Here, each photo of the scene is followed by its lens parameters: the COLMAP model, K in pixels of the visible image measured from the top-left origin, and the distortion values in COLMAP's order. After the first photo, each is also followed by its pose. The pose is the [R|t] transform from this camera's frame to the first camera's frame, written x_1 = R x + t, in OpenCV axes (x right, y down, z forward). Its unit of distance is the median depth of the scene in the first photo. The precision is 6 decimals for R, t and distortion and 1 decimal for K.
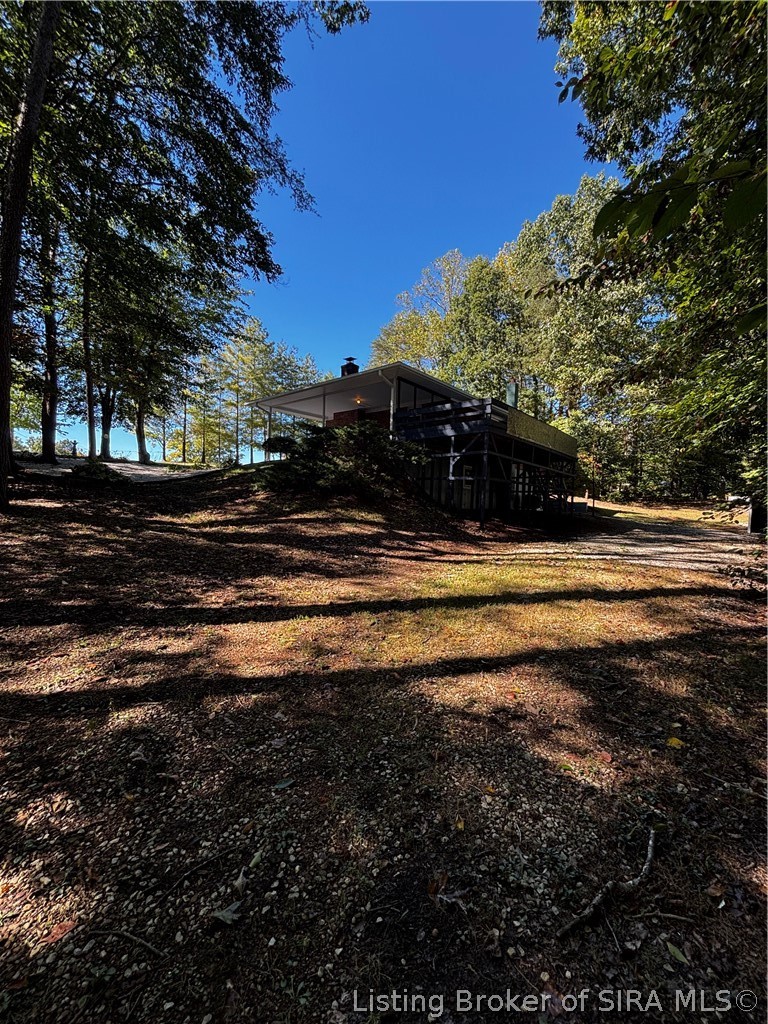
lens RADIAL K [[410.5, 0, 384.6], [0, 410.5, 516.0], [0, 0, 1]] dist [-0.006867, 0.001890]
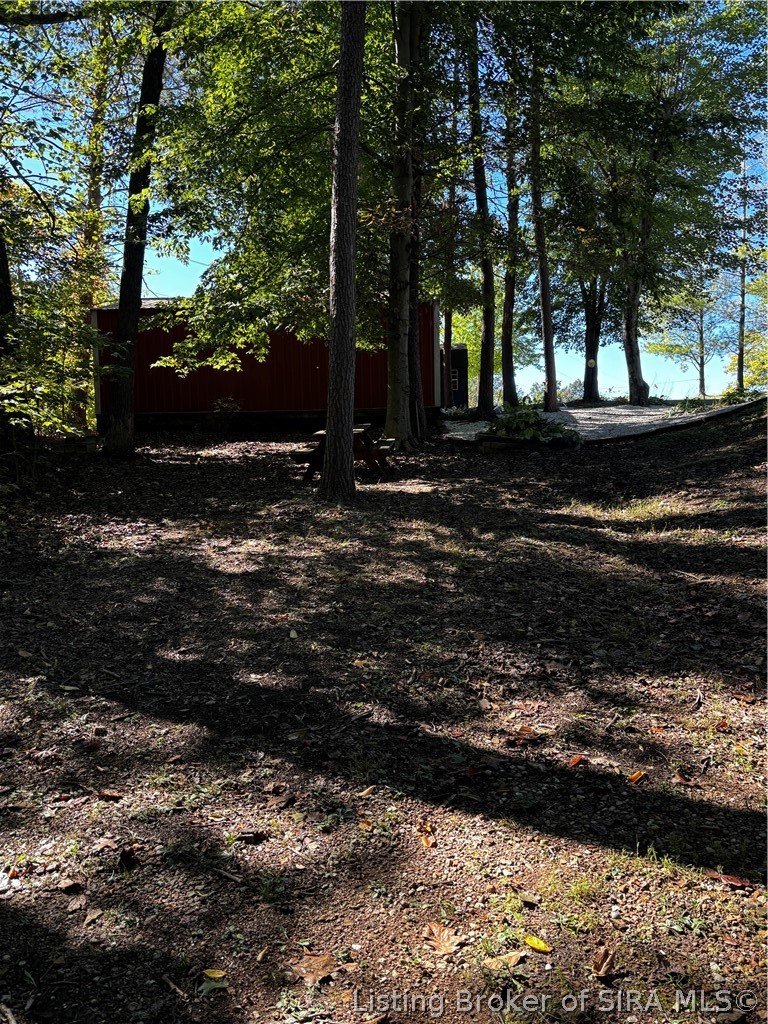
lens RADIAL K [[798.3, 0, 383.6], [0, 798.3, 510.6], [0, 0, 1]] dist [0.010235, 0.003603]
pose [[0.608028, -0.004755, -0.793902, 0.070012], [0.015078, 0.999871, 0.005559, -0.003017], [0.793773, -0.015351, 0.608021, 0.255533]]
